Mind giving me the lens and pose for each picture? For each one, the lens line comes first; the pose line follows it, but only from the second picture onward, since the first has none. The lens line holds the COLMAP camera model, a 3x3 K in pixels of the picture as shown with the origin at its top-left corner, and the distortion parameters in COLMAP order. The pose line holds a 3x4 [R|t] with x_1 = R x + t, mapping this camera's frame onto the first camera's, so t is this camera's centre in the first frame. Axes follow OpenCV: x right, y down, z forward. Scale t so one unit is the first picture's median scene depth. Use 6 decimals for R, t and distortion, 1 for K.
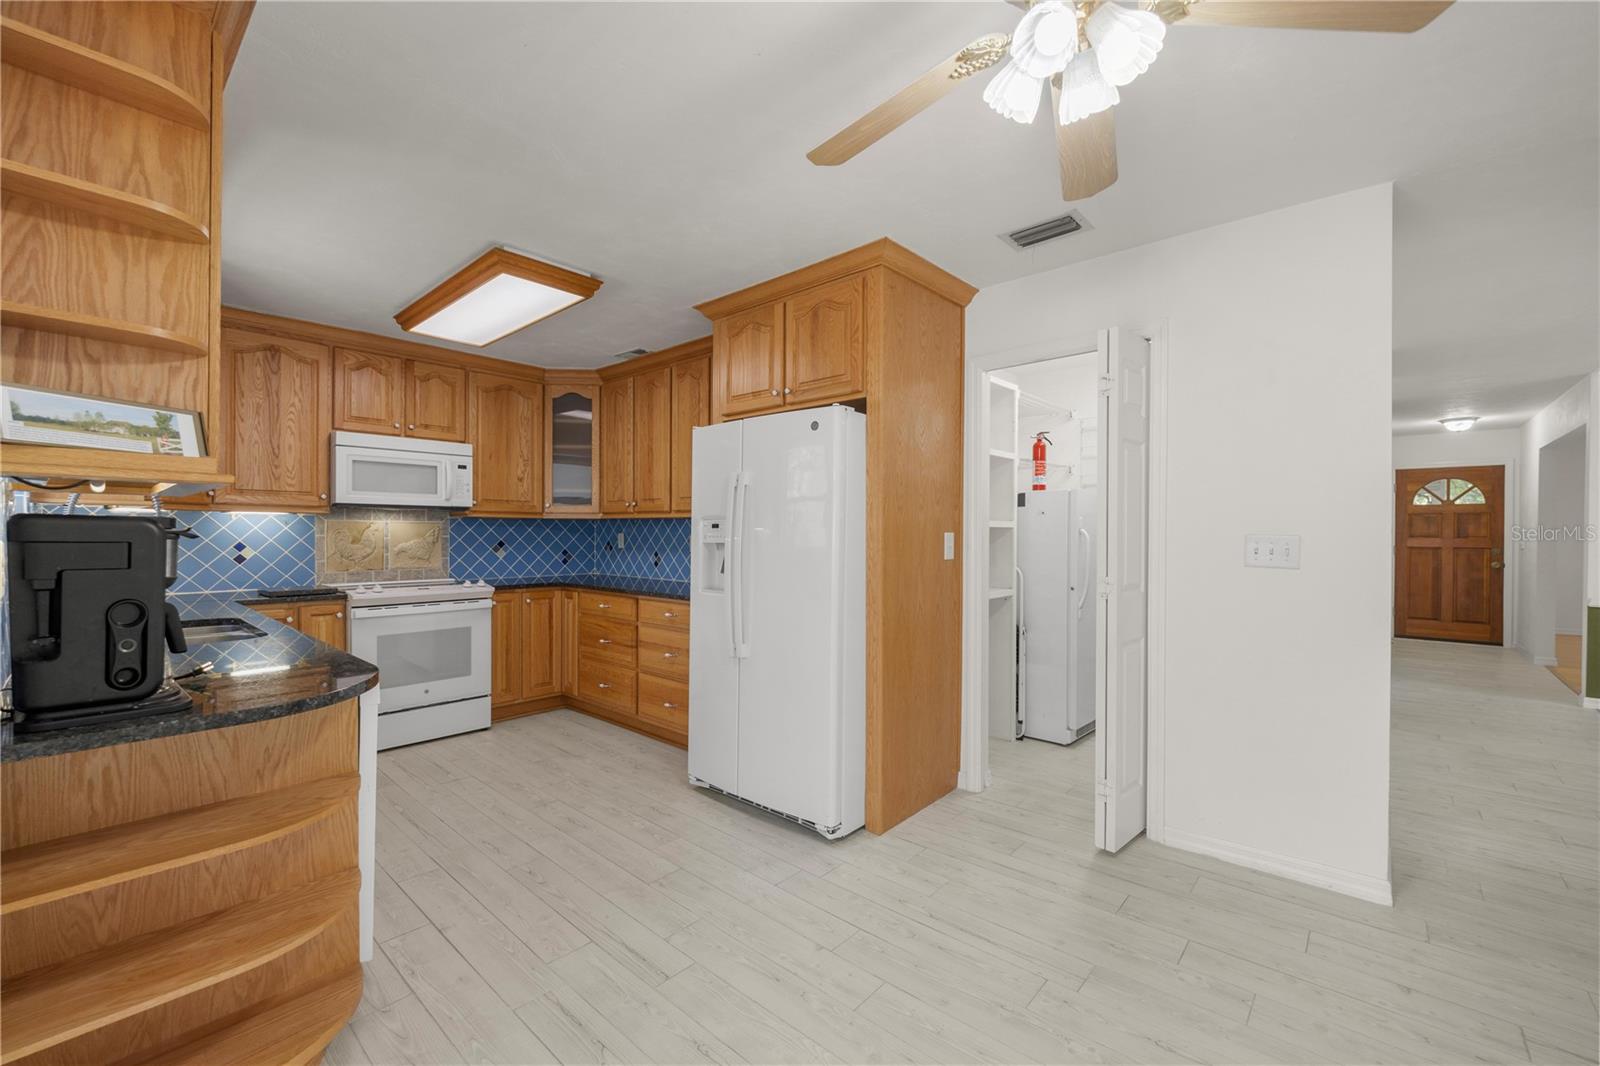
lens RADIAL K [[661.1, 0, 799.5], [0, 661.1, 536.3], [0, 0, 1]] dist [-0.001492, 0.000116]
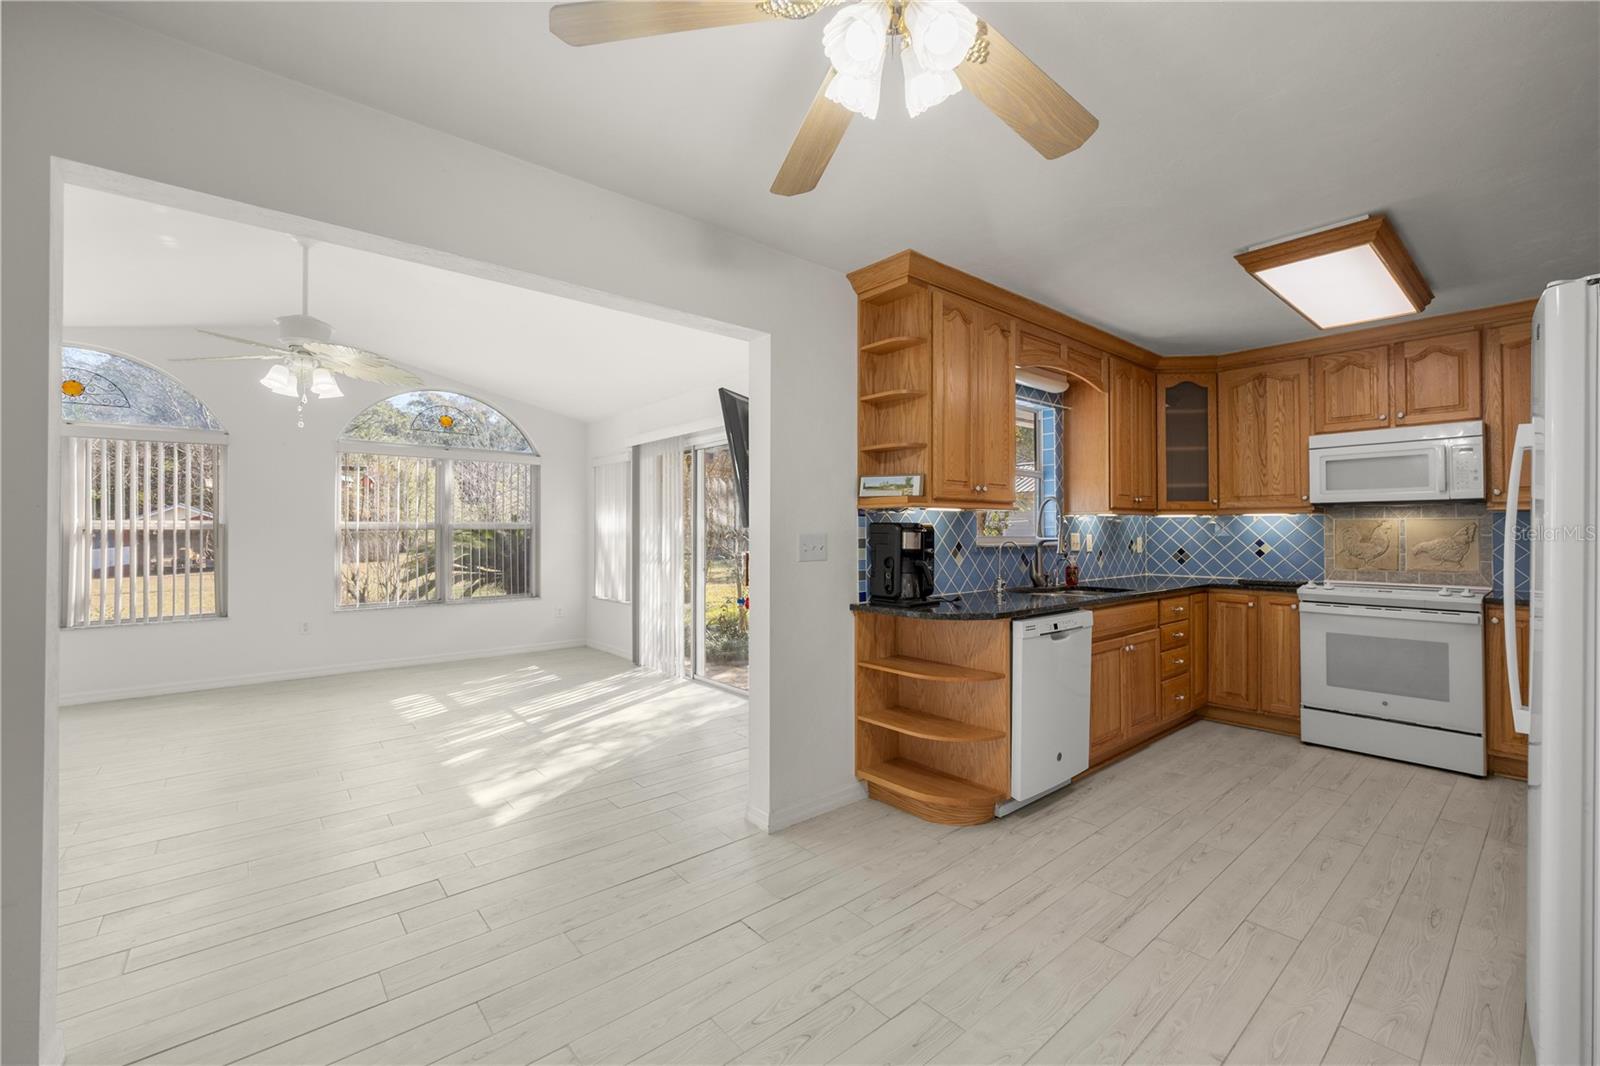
lens RADIAL K [[661.1, 0, 801.9], [0, 661.1, 527.3], [0, 0, 1]] dist [-0.001492, 0.000116]
pose [[-0.130365, -0.011015, -0.991405, 0.471694], [-0.005260, 0.999932, -0.010418, 0.004113], [0.991452, 0.003857, -0.130414, 0.329296]]
